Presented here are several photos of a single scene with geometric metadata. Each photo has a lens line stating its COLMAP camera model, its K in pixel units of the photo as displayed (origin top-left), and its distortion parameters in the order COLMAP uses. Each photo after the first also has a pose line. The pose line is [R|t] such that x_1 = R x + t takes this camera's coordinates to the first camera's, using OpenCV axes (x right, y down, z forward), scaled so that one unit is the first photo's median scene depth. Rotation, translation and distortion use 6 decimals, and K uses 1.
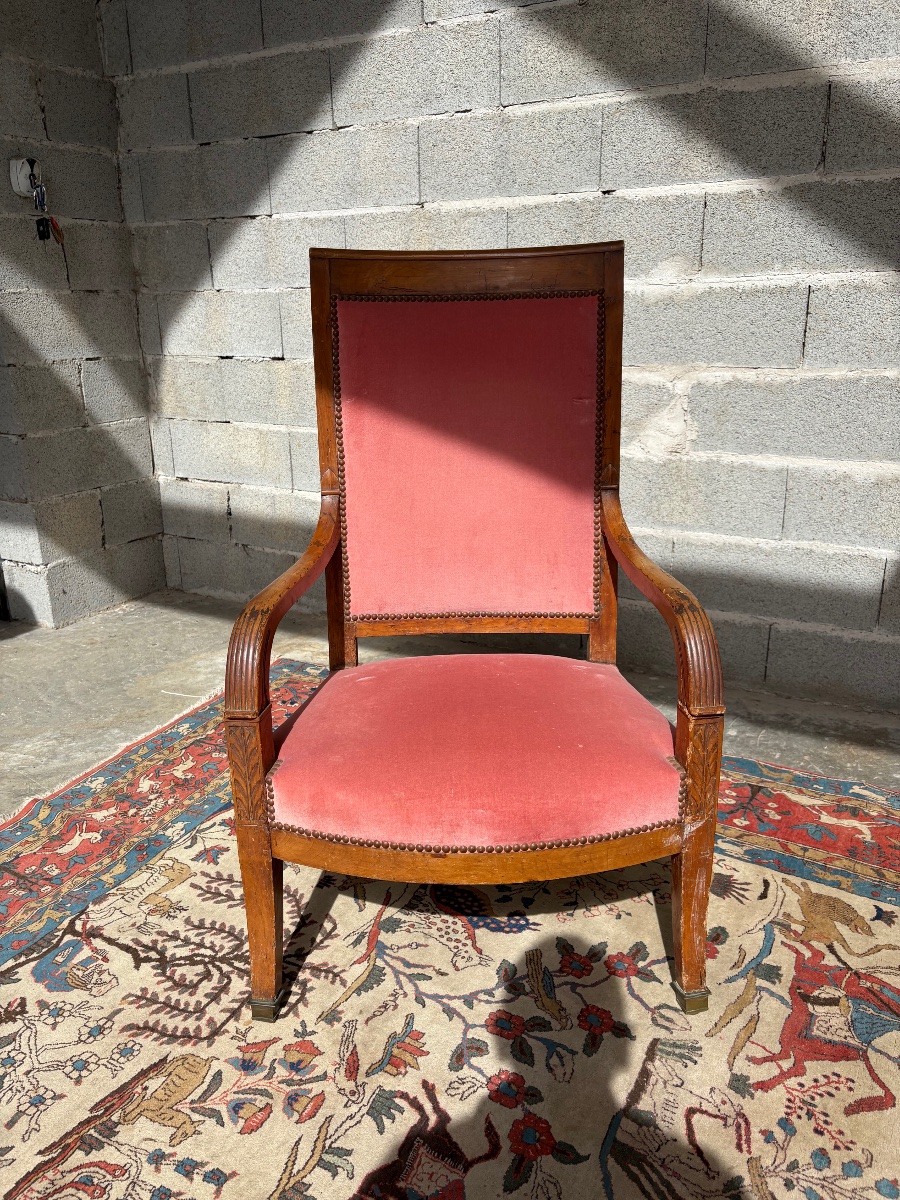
lens RADIAL K [[911.4, 0, 446.3], [0, 911.4, 604.9], [0, 0, 1]] dist [0.048205, -0.047485]
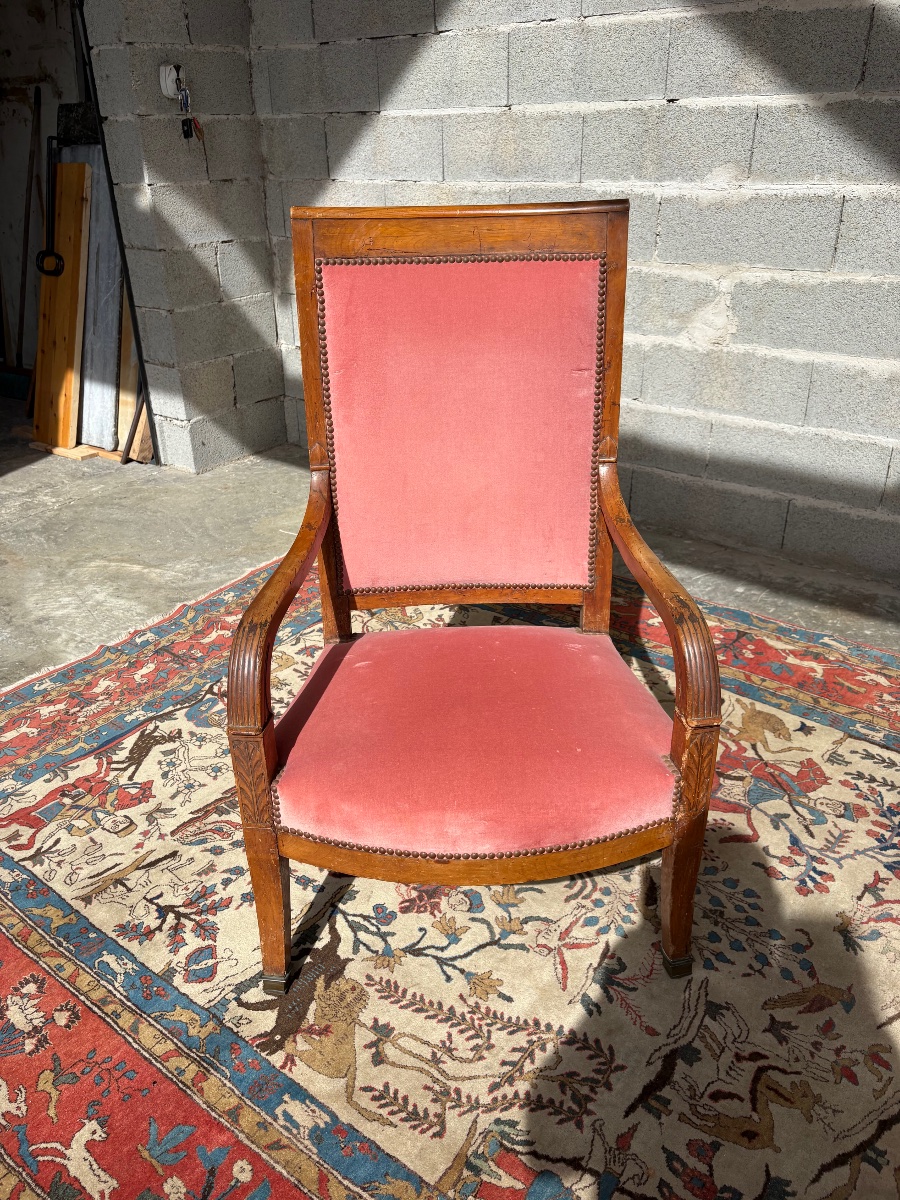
lens RADIAL K [[911.4, 0, 443.0], [0, 911.4, 601.2], [0, 0, 1]] dist [0.048205, -0.047485]
pose [[0.989367, 0.063474, -0.130861, 0.101633], [-0.042600, 0.986751, 0.156547, -0.018719], [0.139064, -0.149307, 0.978963, -0.256677]]
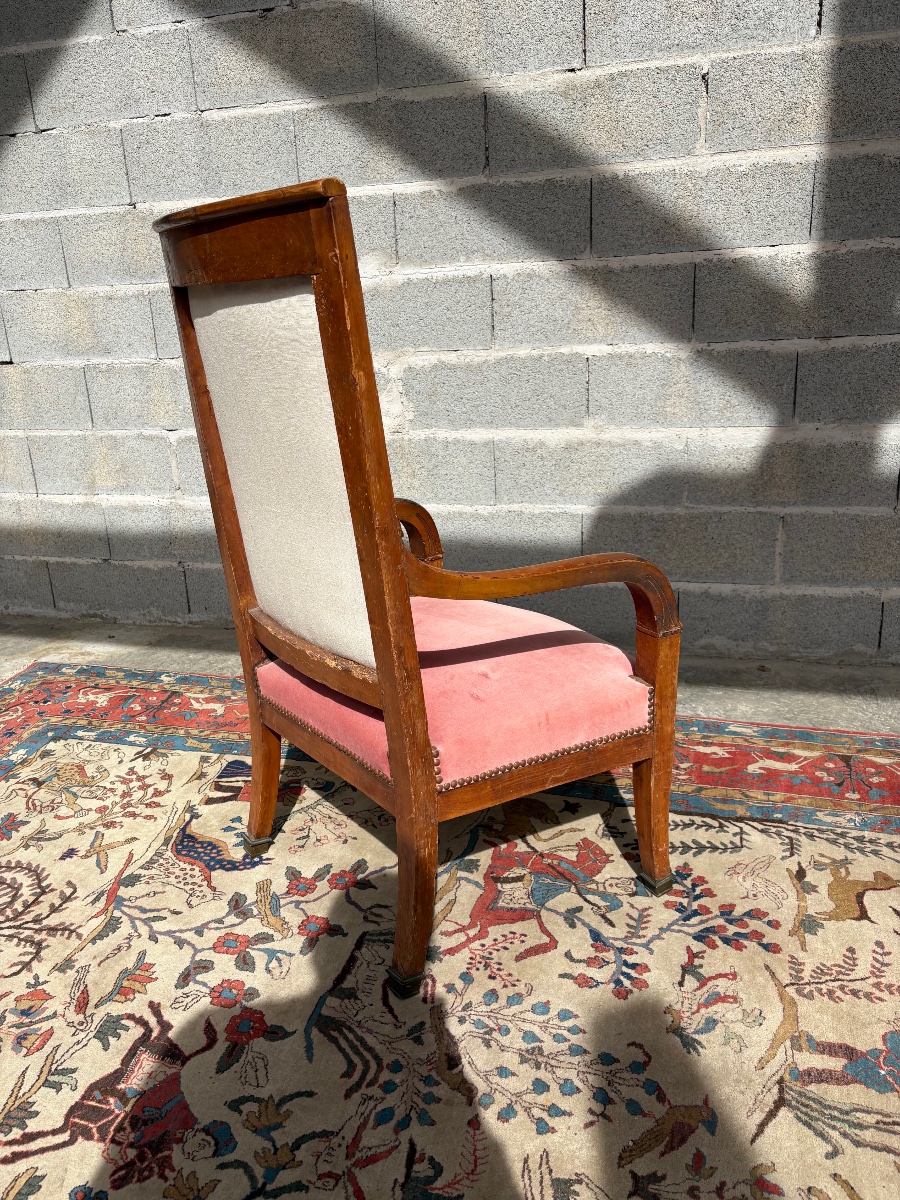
lens RADIAL K [[911.4, 0, 447.7], [0, 911.4, 607.4], [0, 0, 1]] dist [0.048205, -0.047485]
pose [[0.976861, -0.094593, 0.191821, 0.099095], [0.095141, 0.995443, 0.006373, 0.049679], [-0.191550, 0.012024, 0.981409, -0.093690]]
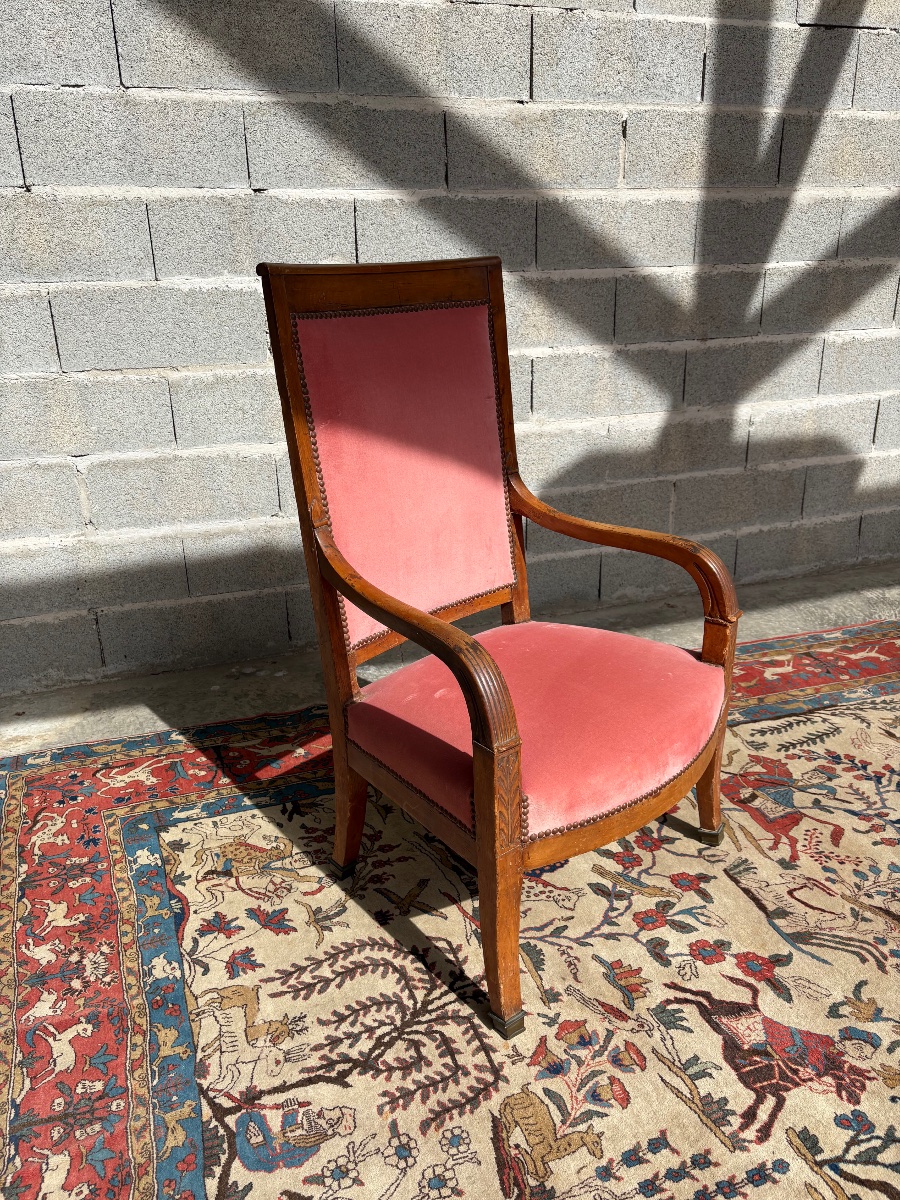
lens RADIAL K [[911.4, 0, 453.8], [0, 911.4, 602.2], [0, 0, 1]] dist [0.048205, -0.047485]
pose [[0.684328, -0.256019, 0.682752, -0.566519], [0.237105, 0.963580, 0.123672, -0.105026], [-0.689548, 0.077252, 0.720108, 0.192288]]
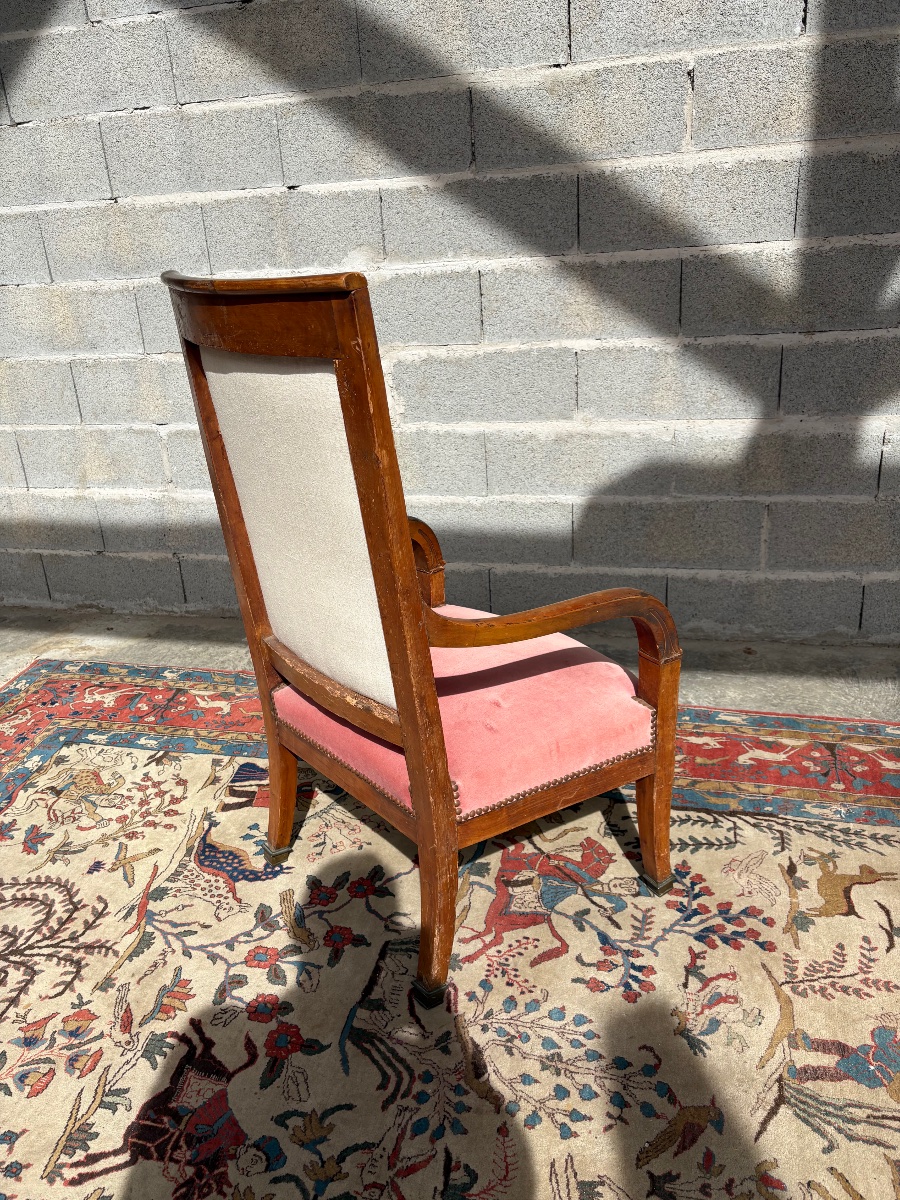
lens RADIAL K [[911.4, 0, 444.7], [0, 911.4, 600.2], [0, 0, 1]] dist [0.048205, -0.047485]
pose [[0.969179, -0.131884, 0.208082, 0.073025], [0.119829, 0.990354, 0.069573, -0.032484], [-0.215250, -0.042494, 0.975634, -0.118167]]
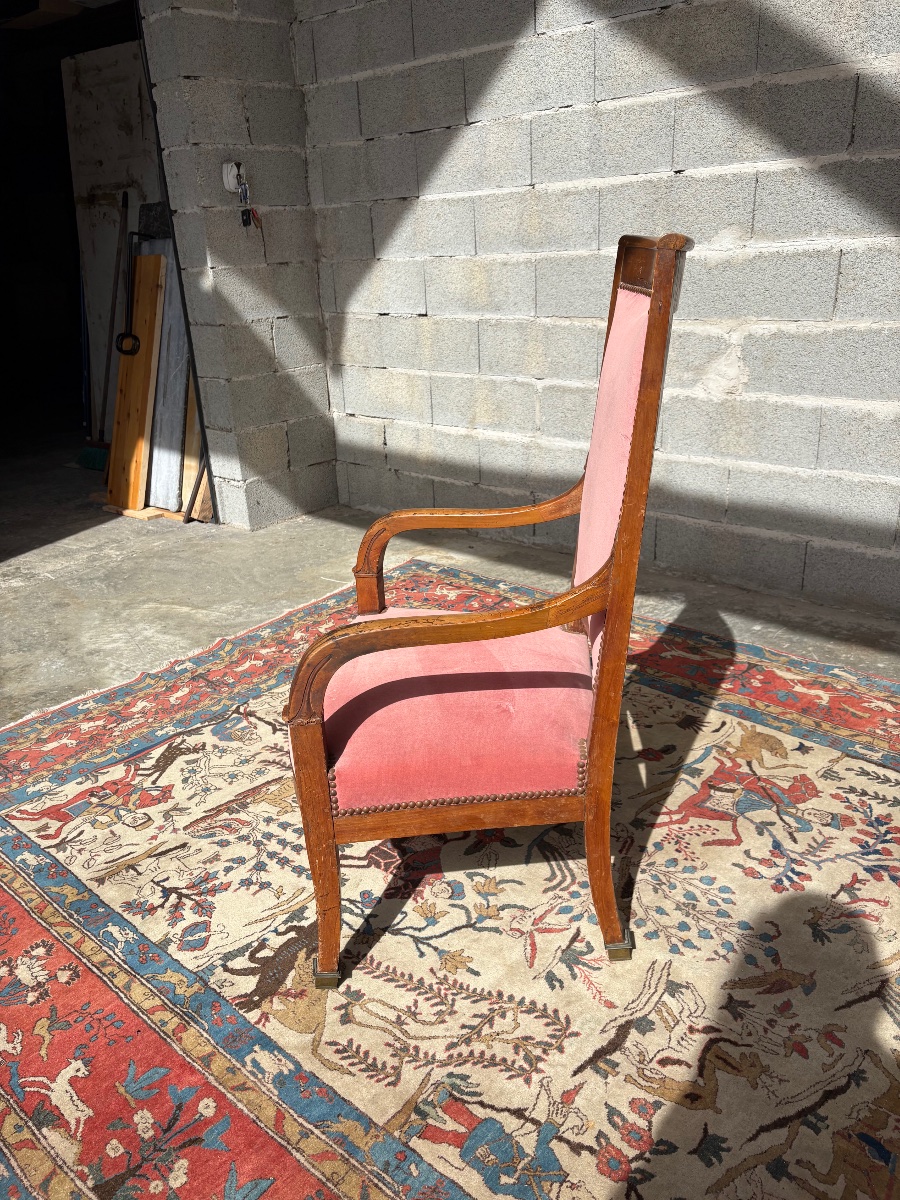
lens RADIAL K [[911.4, 0, 451.7], [0, 911.4, 608.4], [0, 0, 1]] dist [0.048205, -0.047485]
pose [[0.975326, 0.052227, -0.214504, 0.205252], [-0.037500, 0.996688, 0.072163, 0.047932], [0.217562, -0.062338, 0.974054, -0.311595]]
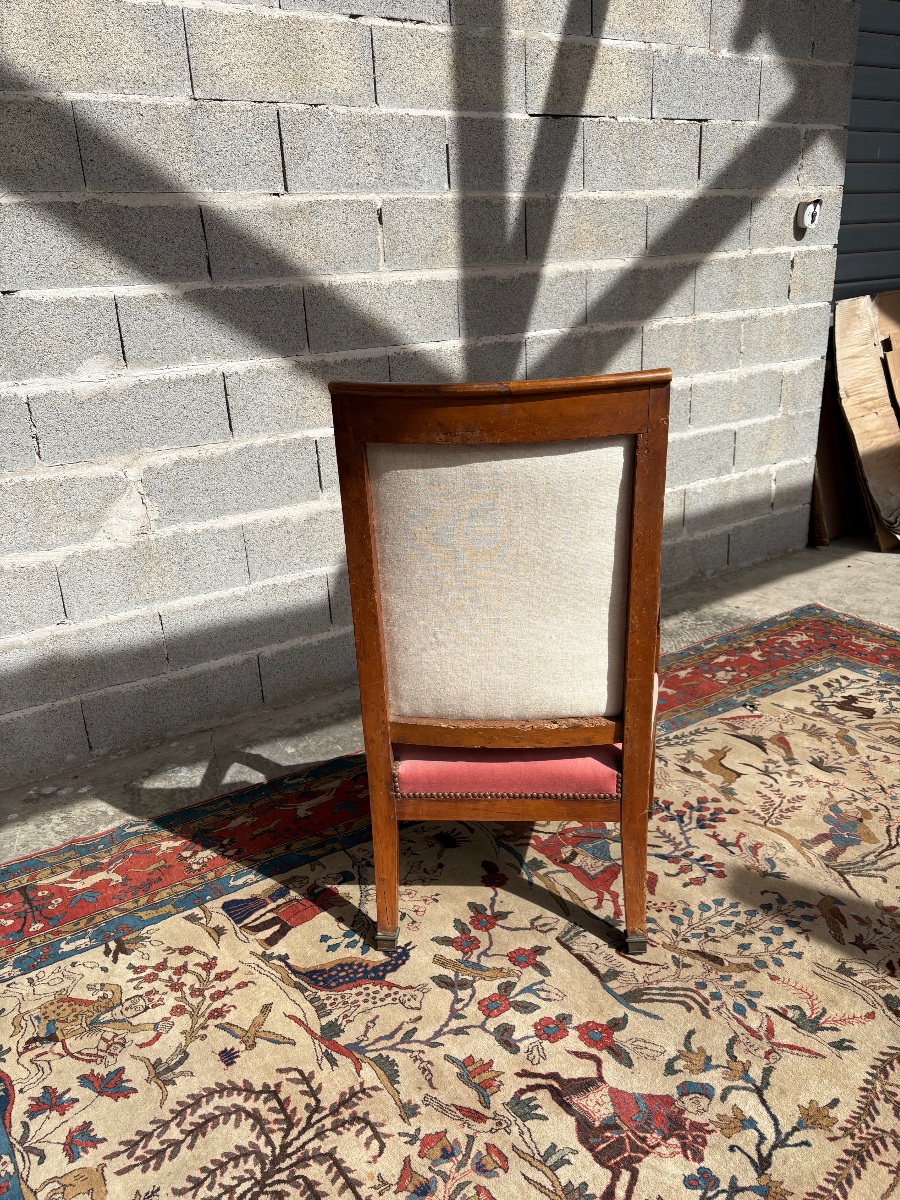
lens RADIAL K [[911.4, 0, 438.9], [0, 911.4, 603.0], [0, 0, 1]] dist [0.048205, -0.047485]
pose [[0.503670, -0.301549, 0.809558, -0.556297], [0.314349, 0.936834, 0.153384, -0.180751], [-0.804675, 0.177229, 0.566647, 0.181317]]
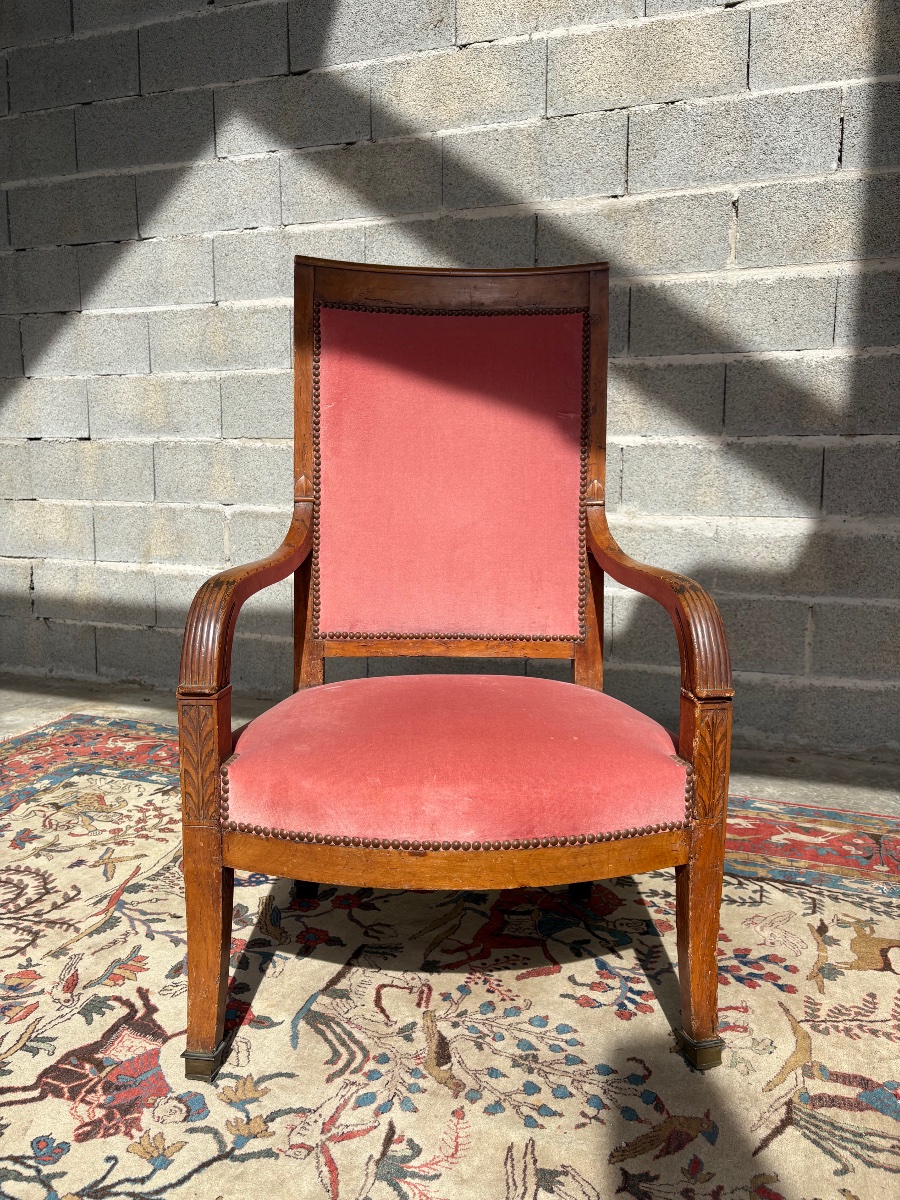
lens RADIAL K [[911.4, 0, 448.3], [0, 911.4, 596.1], [0, 0, 1]] dist [0.048205, -0.047485]
pose [[0.987893, -0.000753, 0.155137, 0.105076], [0.028775, 0.983525, -0.178465, 0.173675], [-0.152447, 0.180769, 0.971639, -0.111856]]
